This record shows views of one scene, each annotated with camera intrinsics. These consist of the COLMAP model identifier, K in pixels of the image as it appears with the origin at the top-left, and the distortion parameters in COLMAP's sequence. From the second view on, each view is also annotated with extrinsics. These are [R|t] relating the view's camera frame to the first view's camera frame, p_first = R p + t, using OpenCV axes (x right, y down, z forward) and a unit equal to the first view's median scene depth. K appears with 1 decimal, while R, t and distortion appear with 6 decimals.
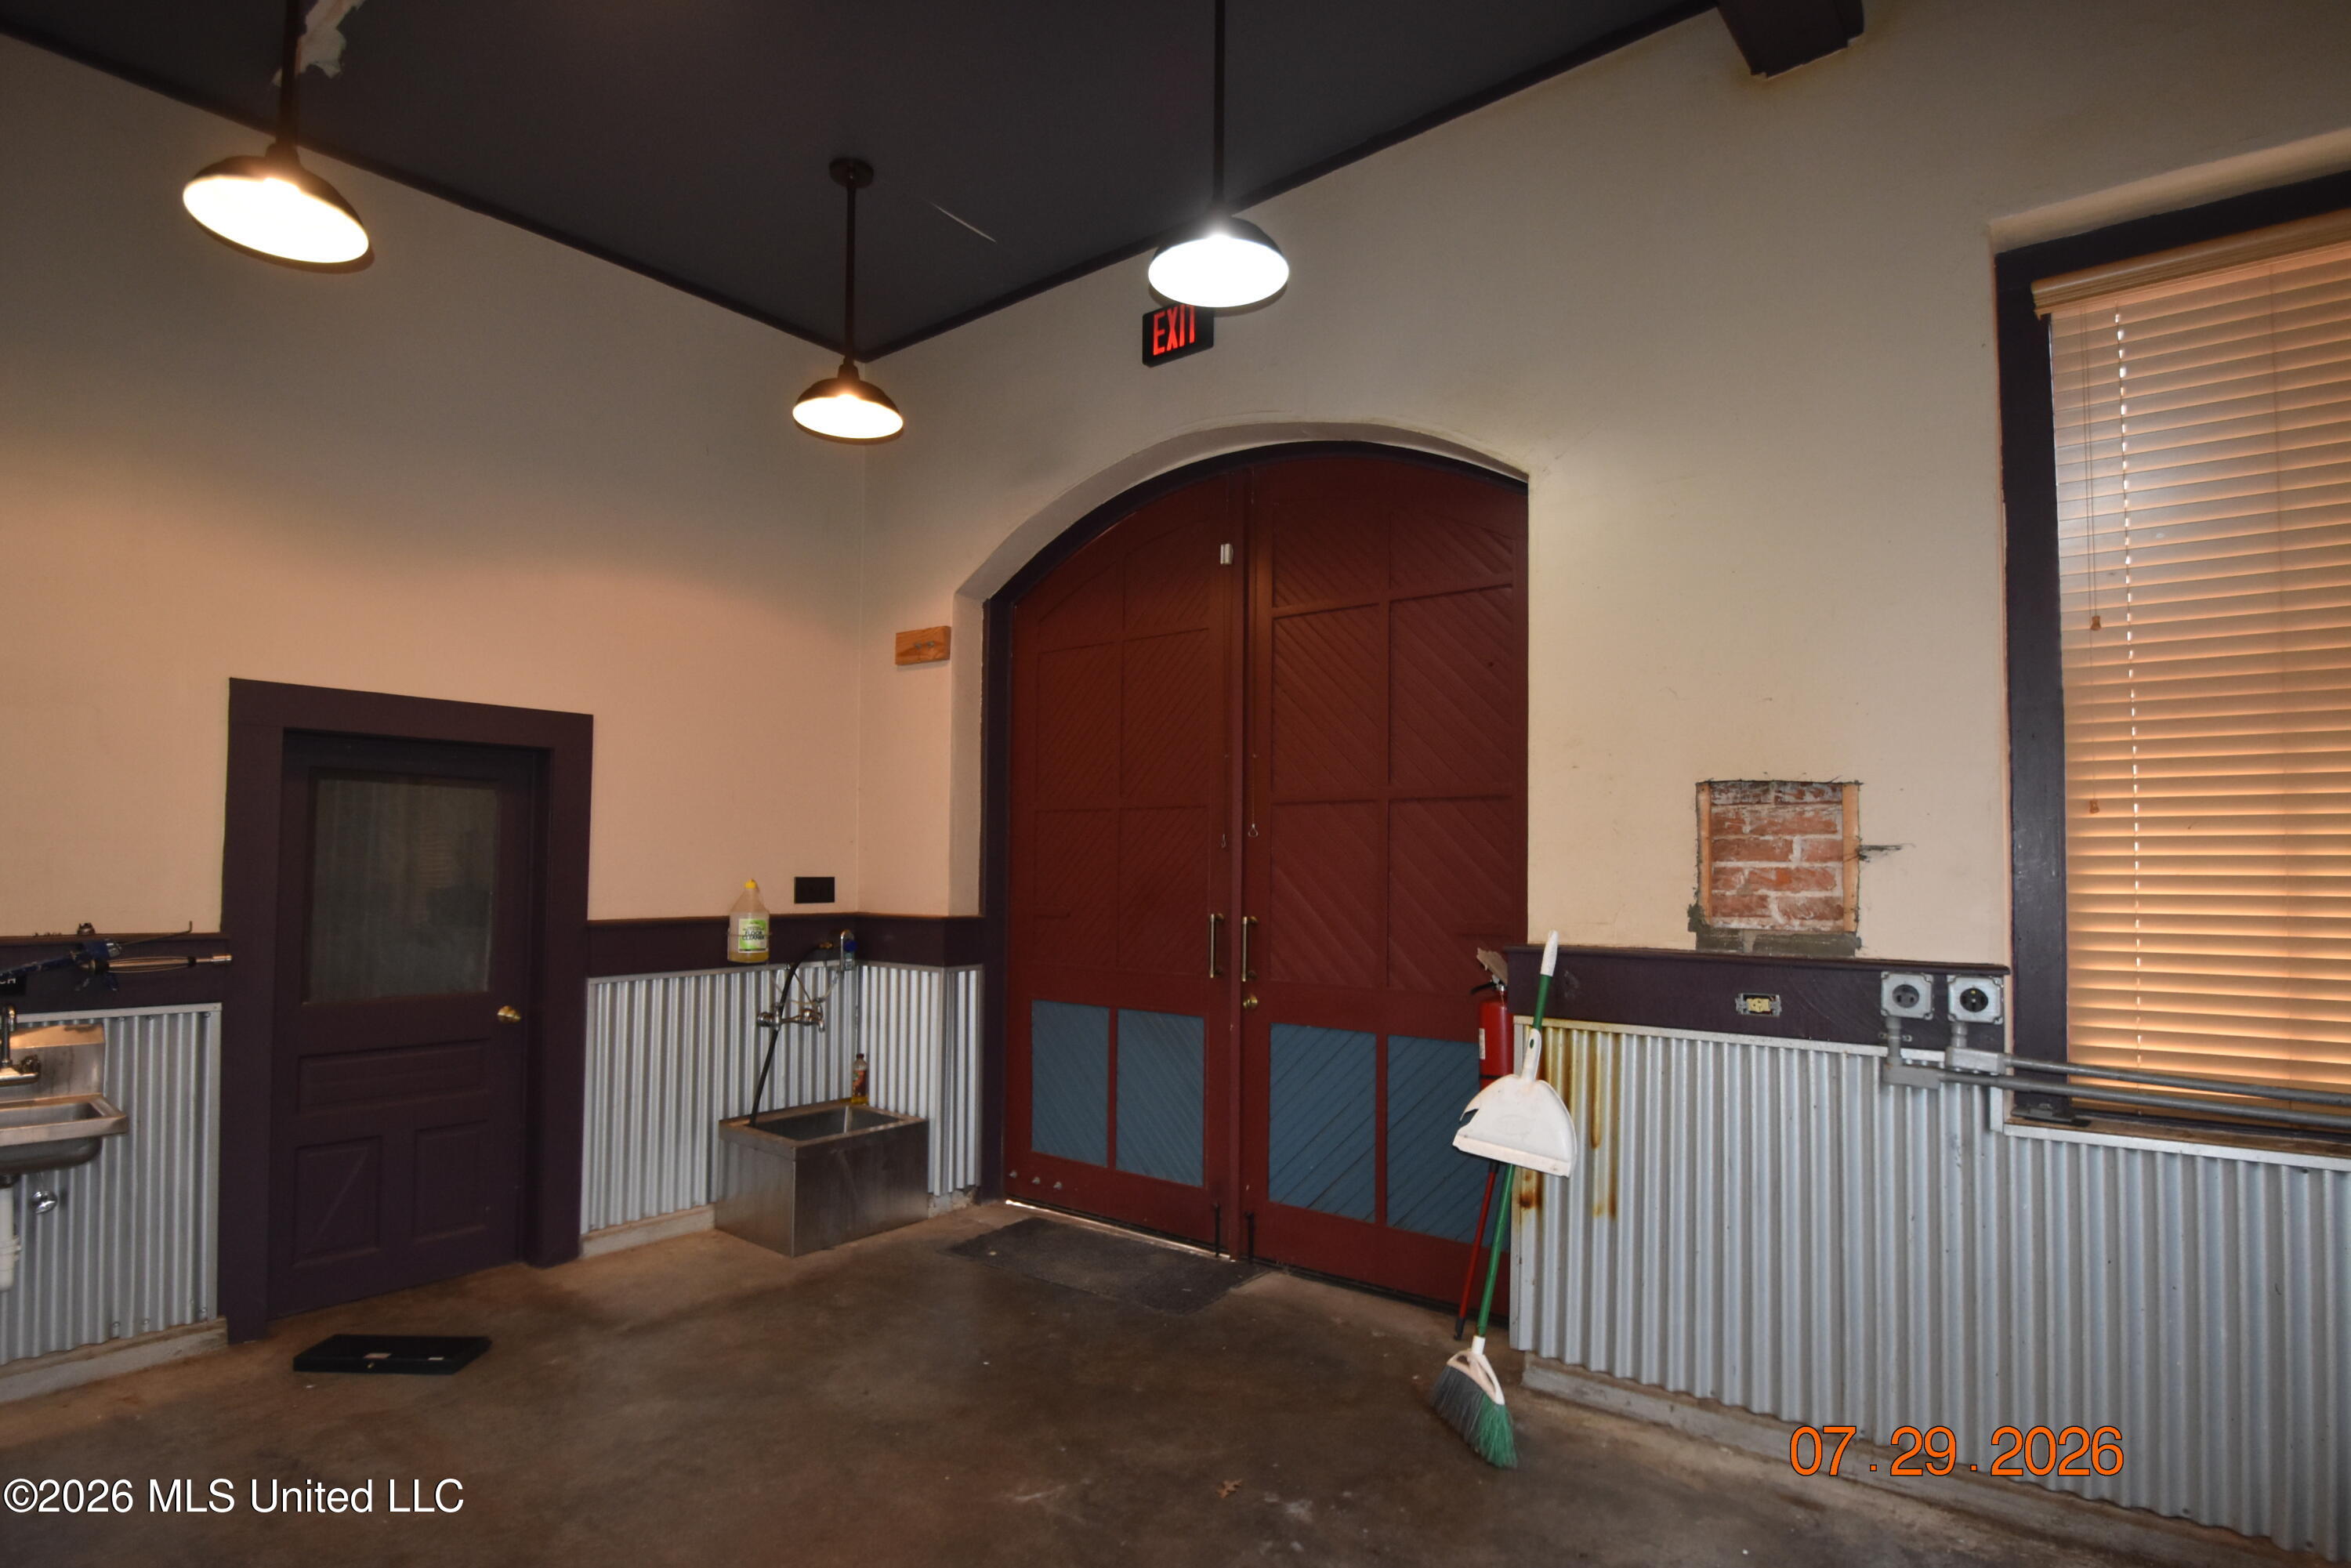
lens RADIAL K [[1195.5, 0, 1171.5], [0, 1195.5, 820.2], [0, 0, 1]] dist [0.000383, -0.014581]
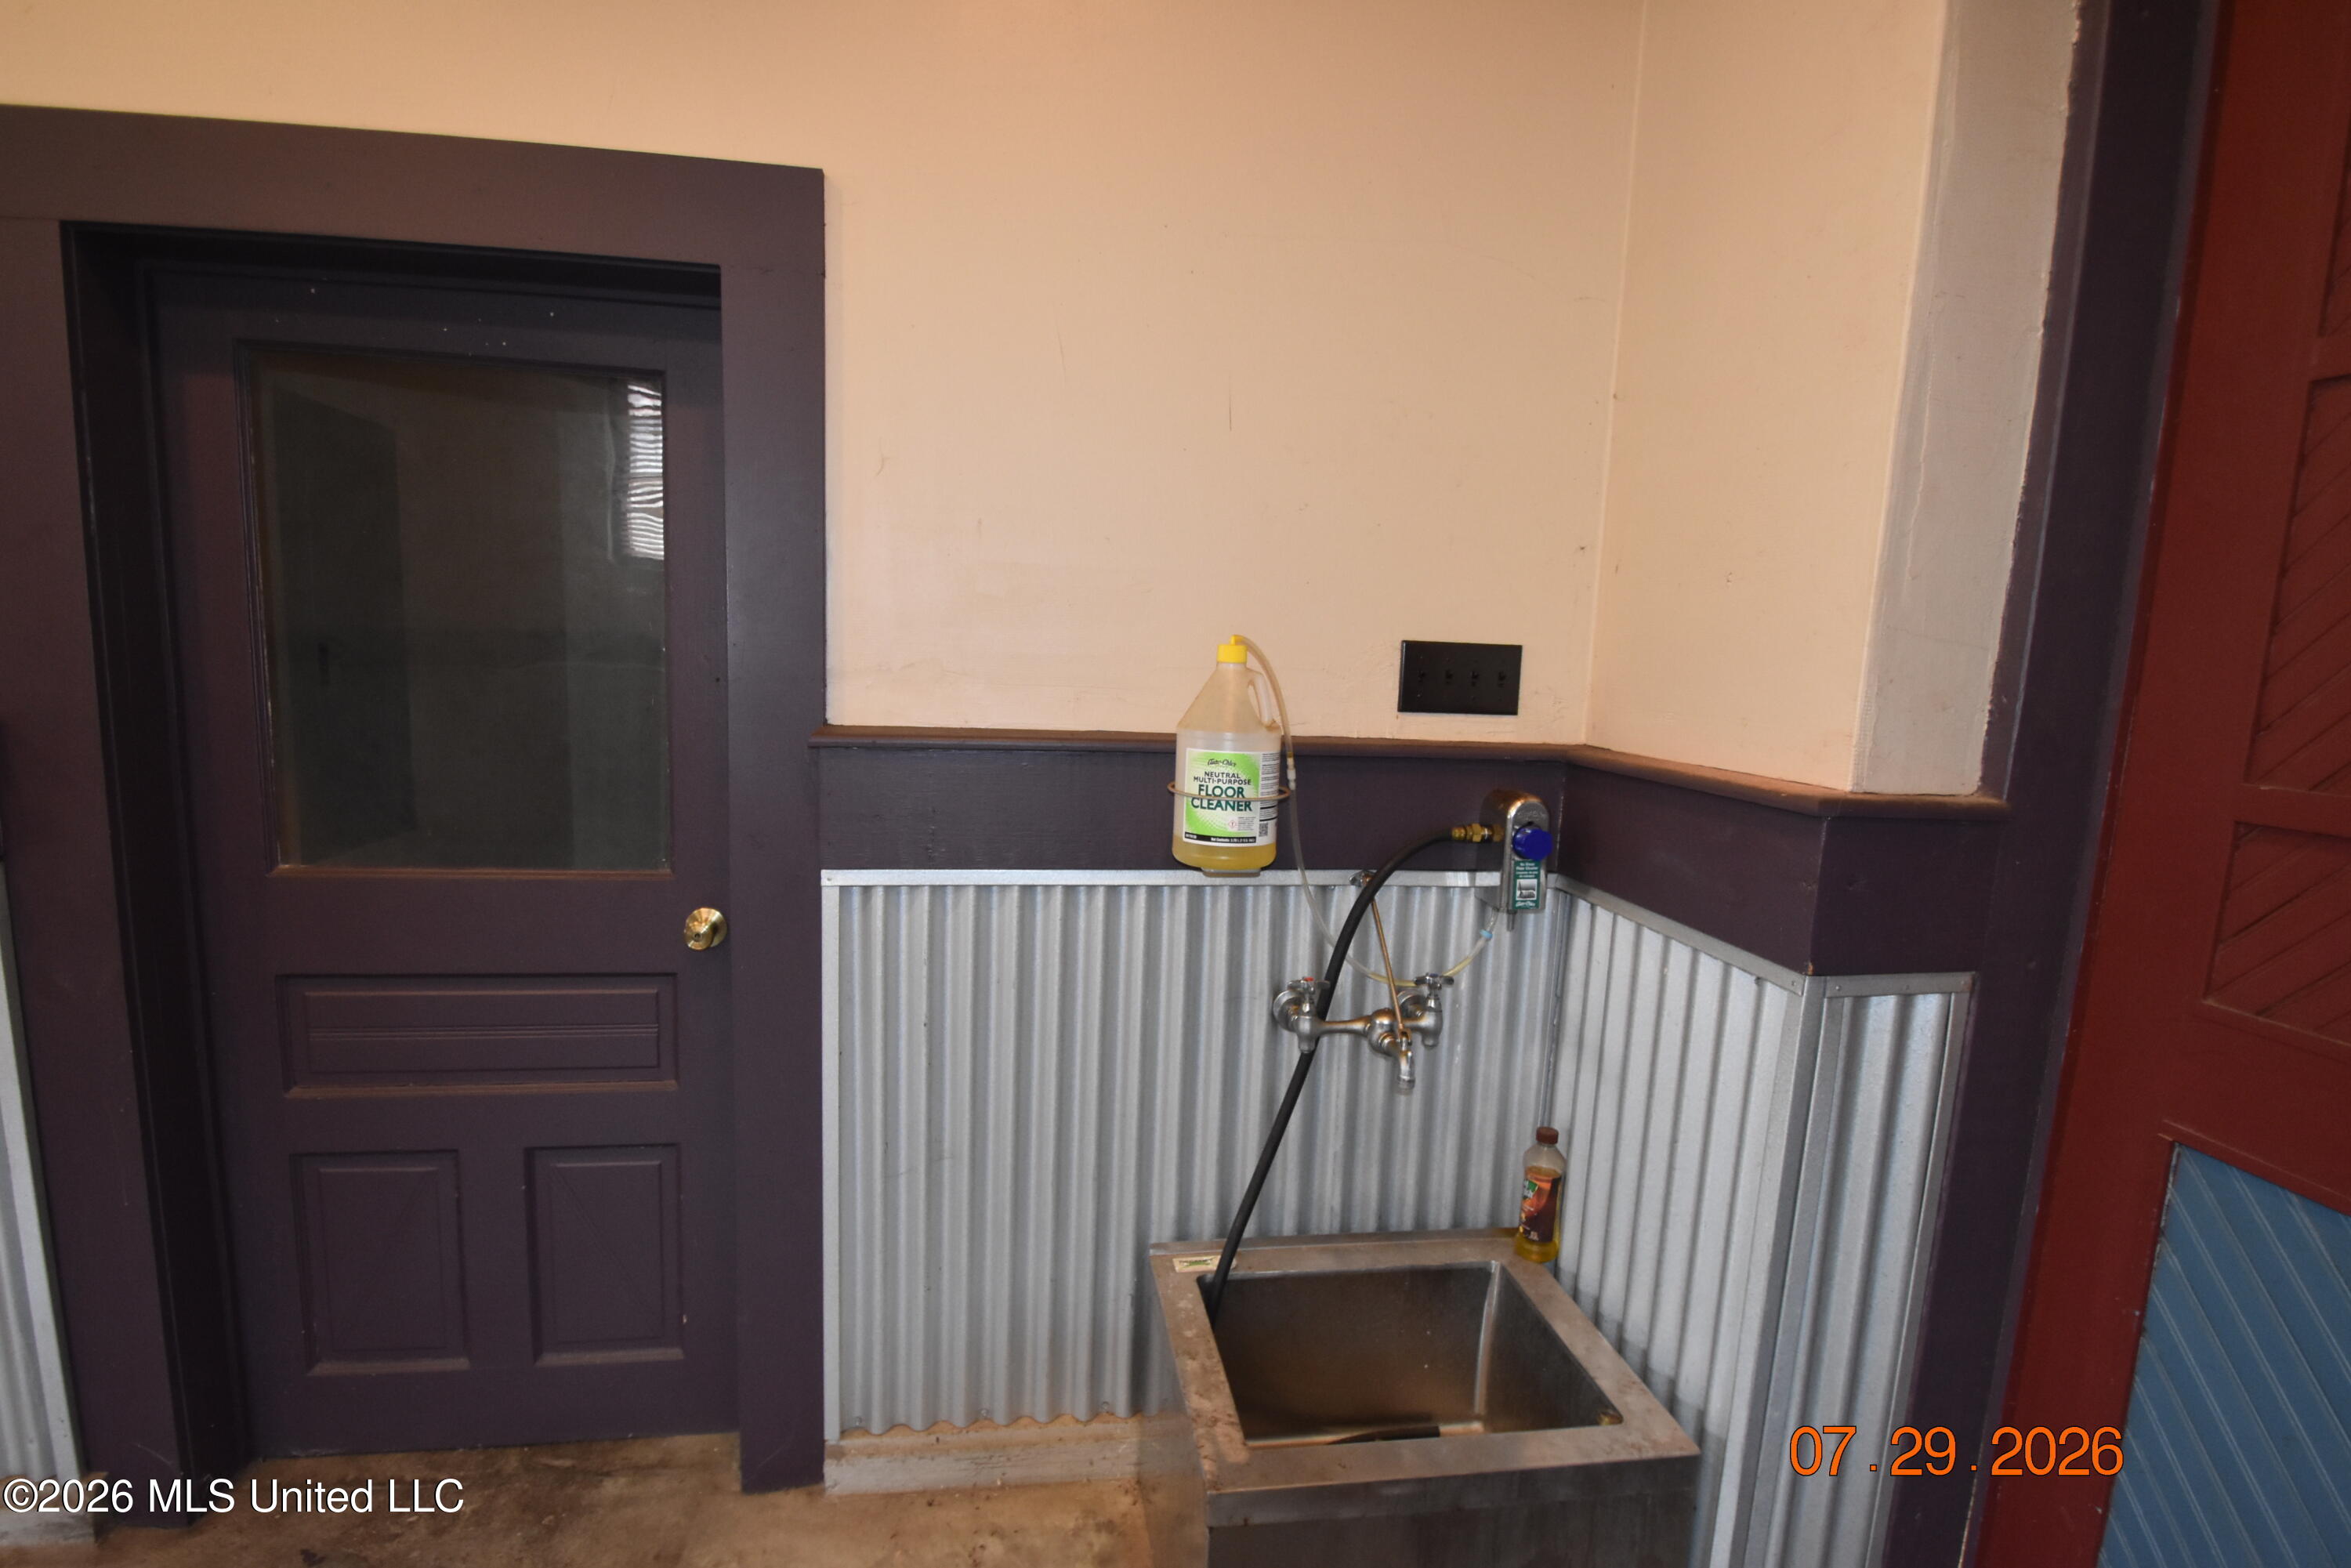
lens RADIAL K [[1195.5, 0, 1171.5], [0, 1195.5, 820.2], [0, 0, 1]] dist [0.000383, -0.014581]
pose [[0.746529, 0.125075, -0.653491, -0.121412], [-0.009139, 0.984007, 0.177893, 0.037625], [0.665290, -0.126830, 0.735733, 0.682392]]
